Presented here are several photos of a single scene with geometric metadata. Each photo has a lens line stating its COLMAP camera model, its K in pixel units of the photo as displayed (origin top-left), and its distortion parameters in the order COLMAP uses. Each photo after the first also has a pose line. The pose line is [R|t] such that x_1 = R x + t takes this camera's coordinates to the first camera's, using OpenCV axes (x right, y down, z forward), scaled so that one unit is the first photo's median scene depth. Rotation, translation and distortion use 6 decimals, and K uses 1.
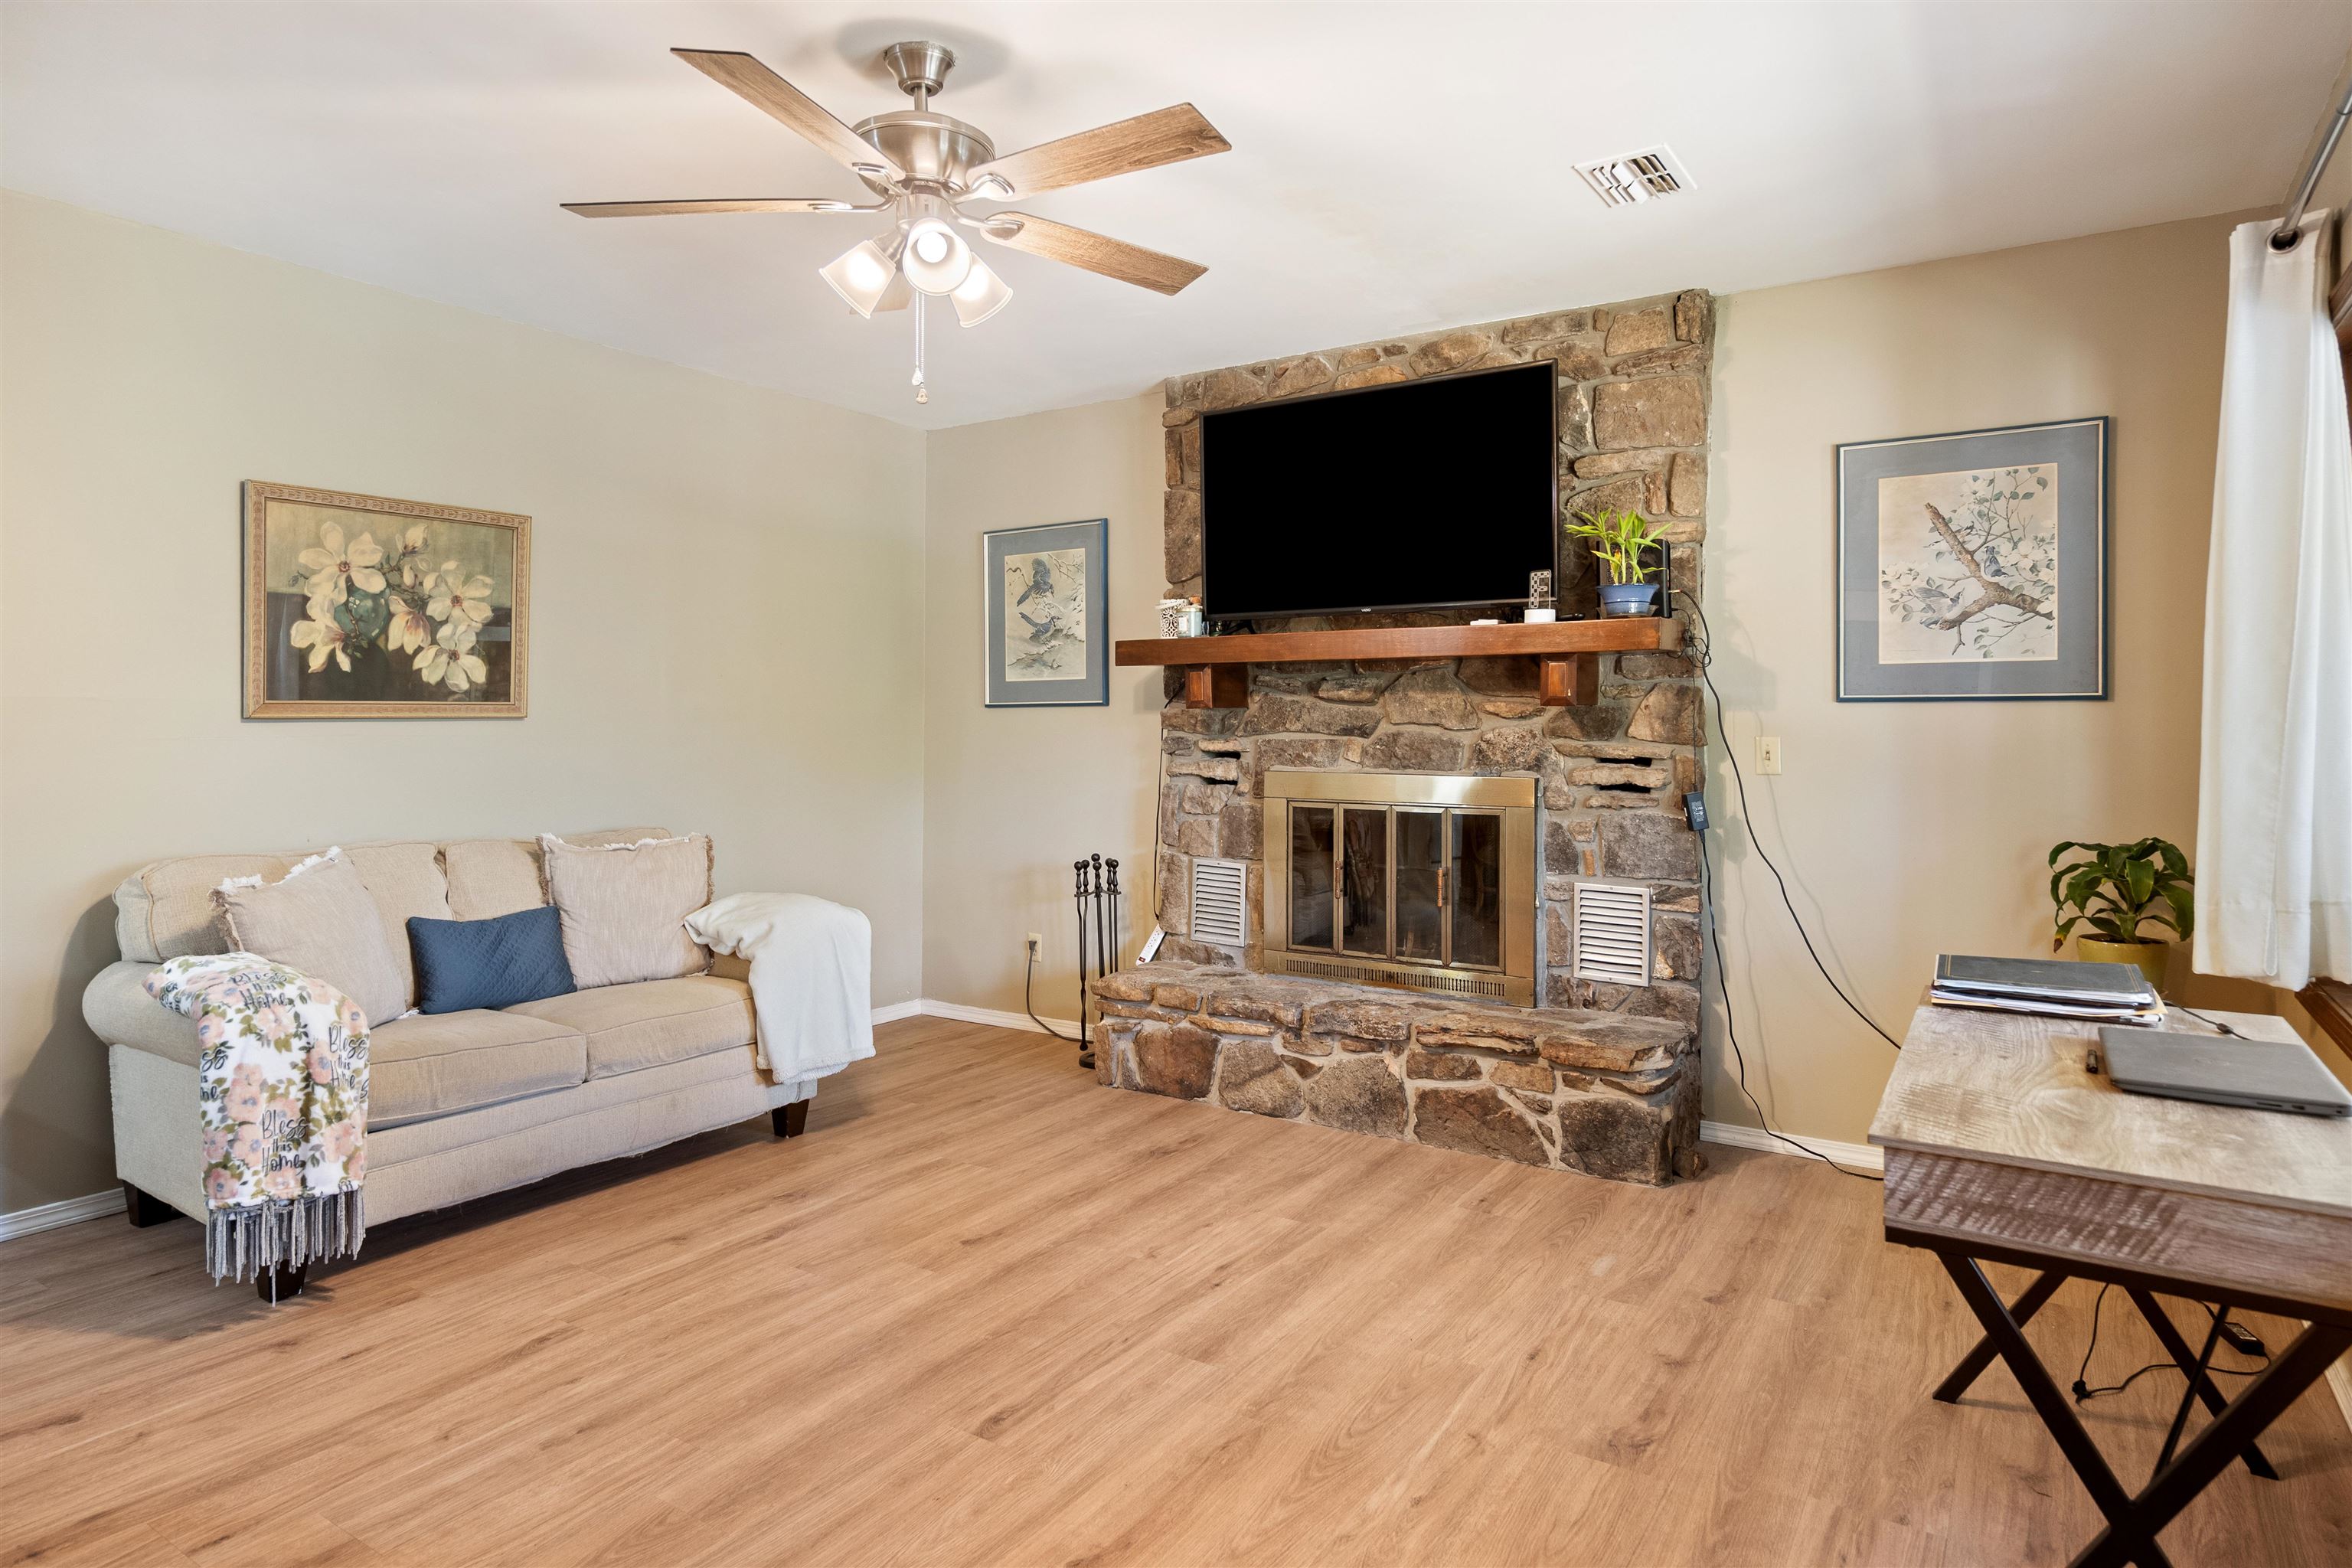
lens RADIAL K [[1336.1, 0, 1197.6], [0, 1336.1, 722.3], [0, 0, 1]] dist [-0.001557, 0.001215]
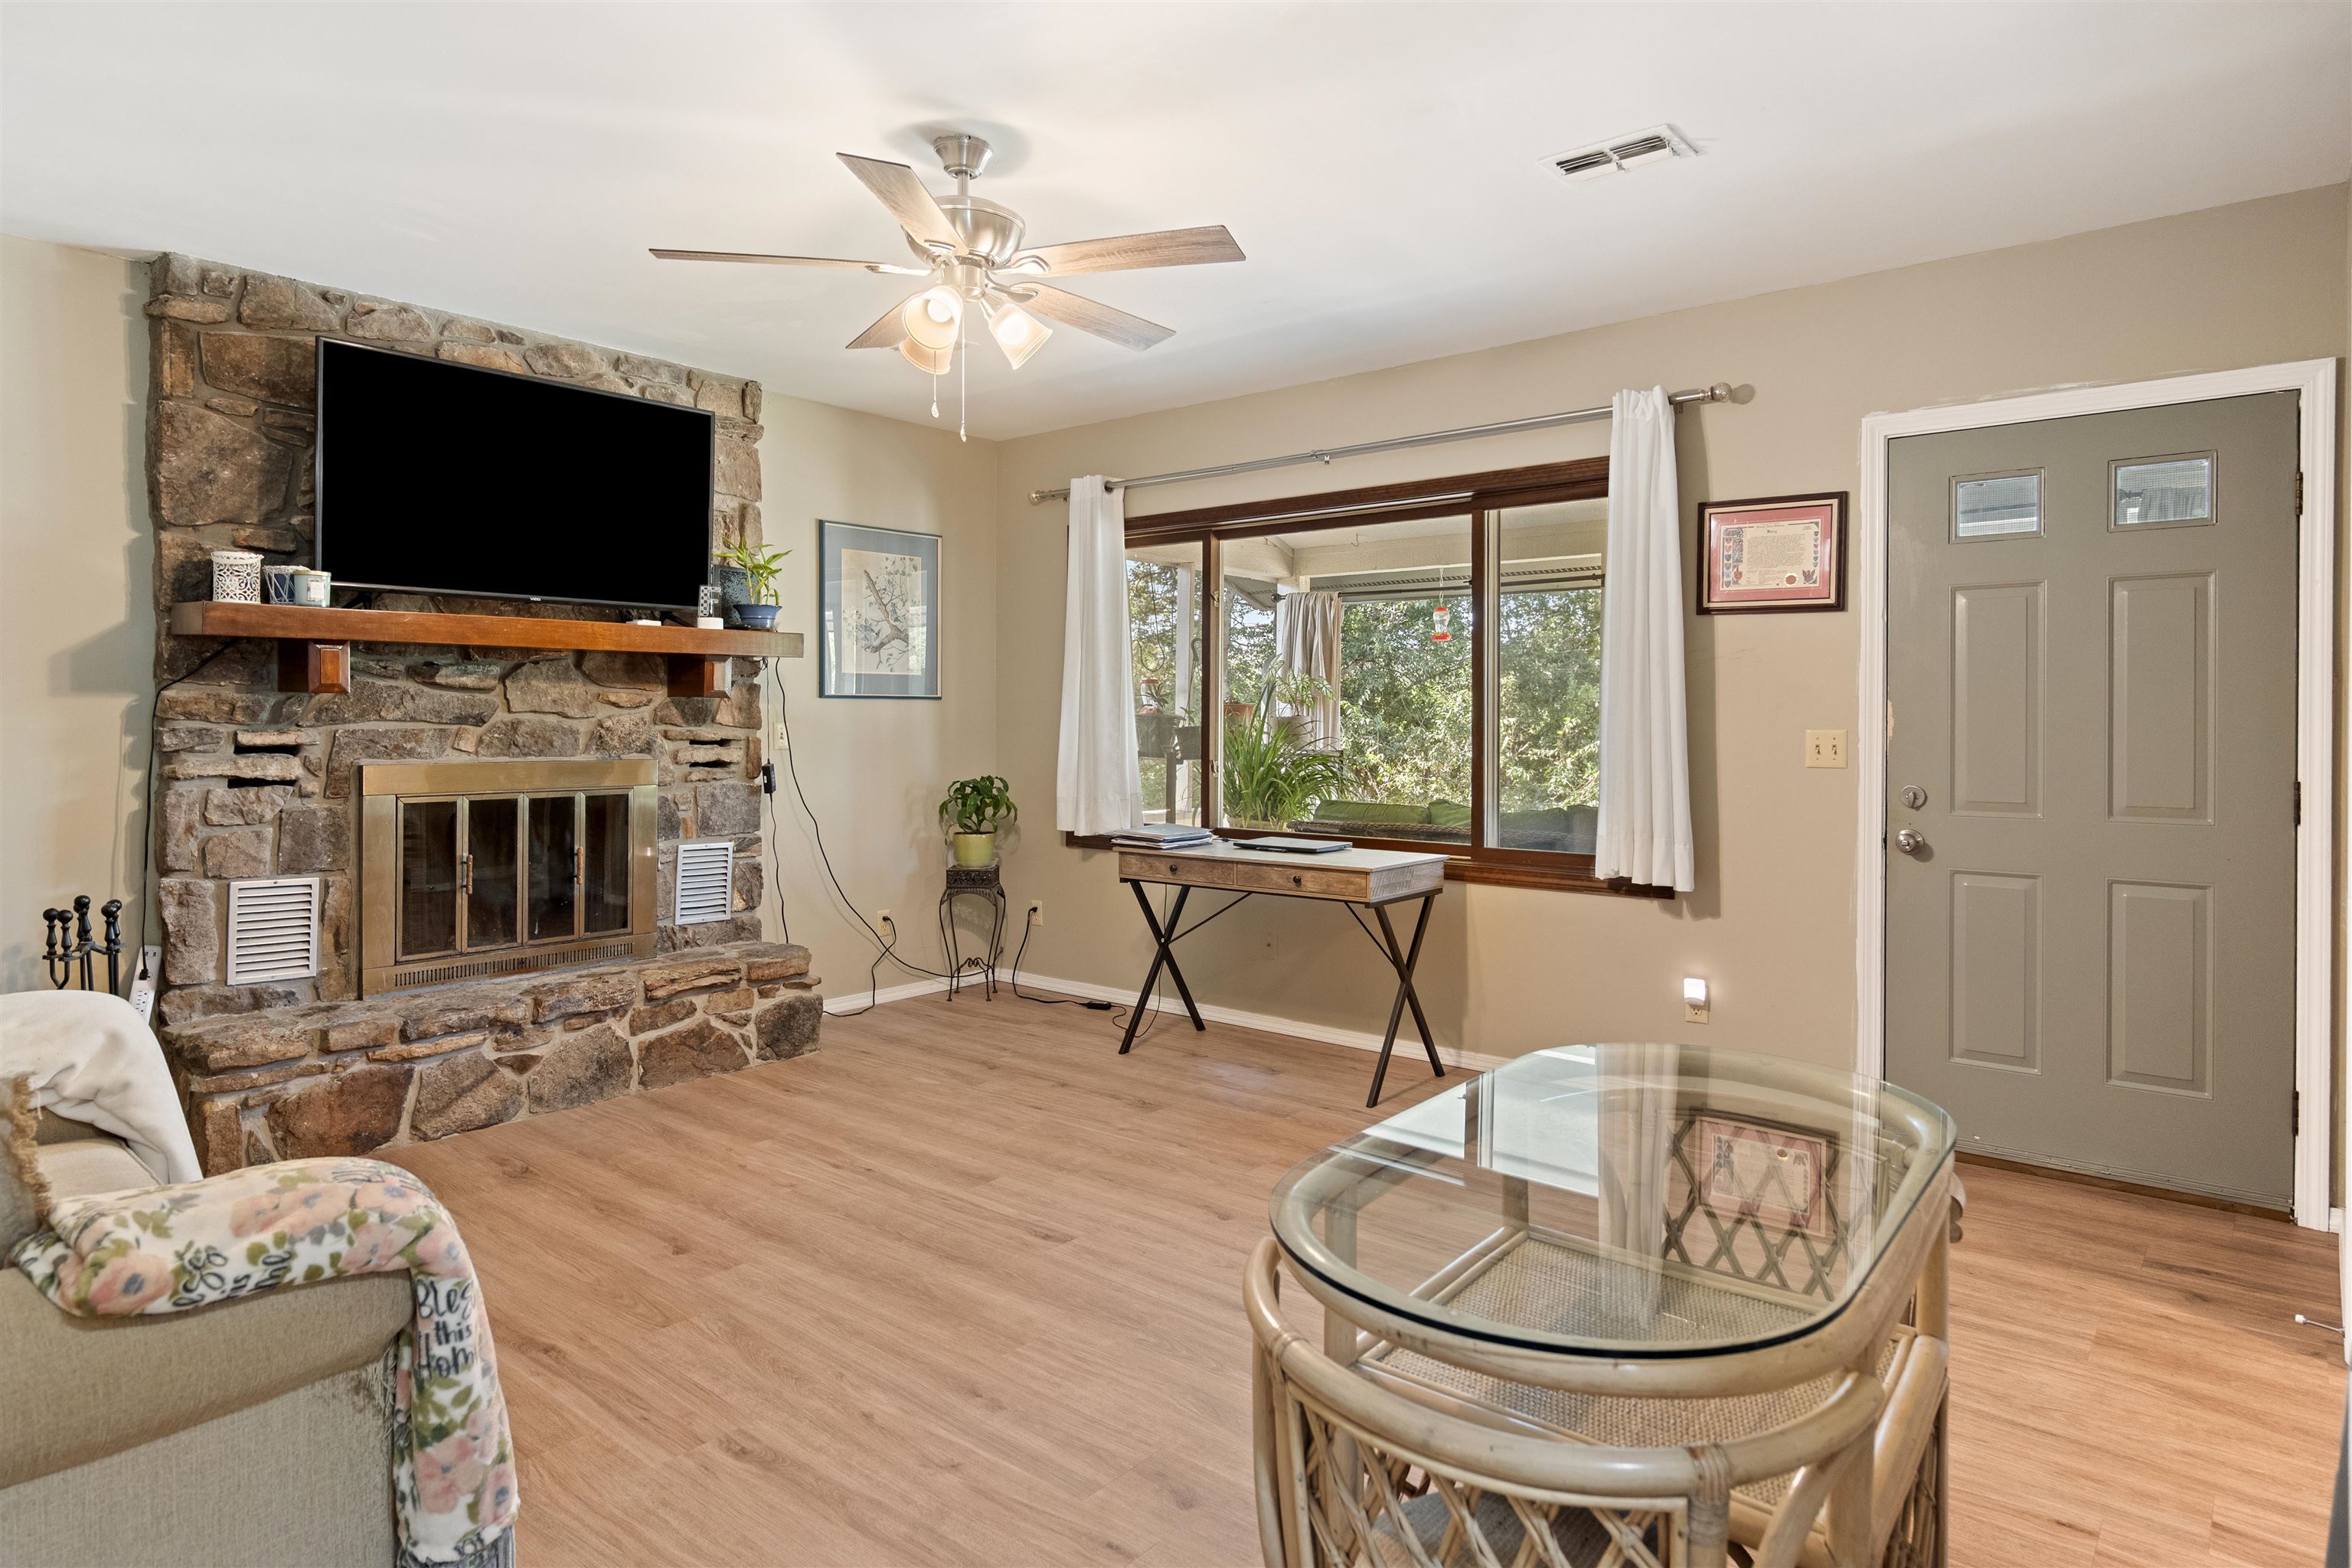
lens RADIAL K [[1336.1, 0, 1160.3], [0, 1336.1, 721.7], [0, 0, 1]] dist [-0.001557, 0.001215]
pose [[0.123361, -0.004805, 0.992350, -0.867832], [-0.002375, 0.999984, 0.005138, 0.002172], [-0.992359, -0.002990, 0.123348, 0.434301]]
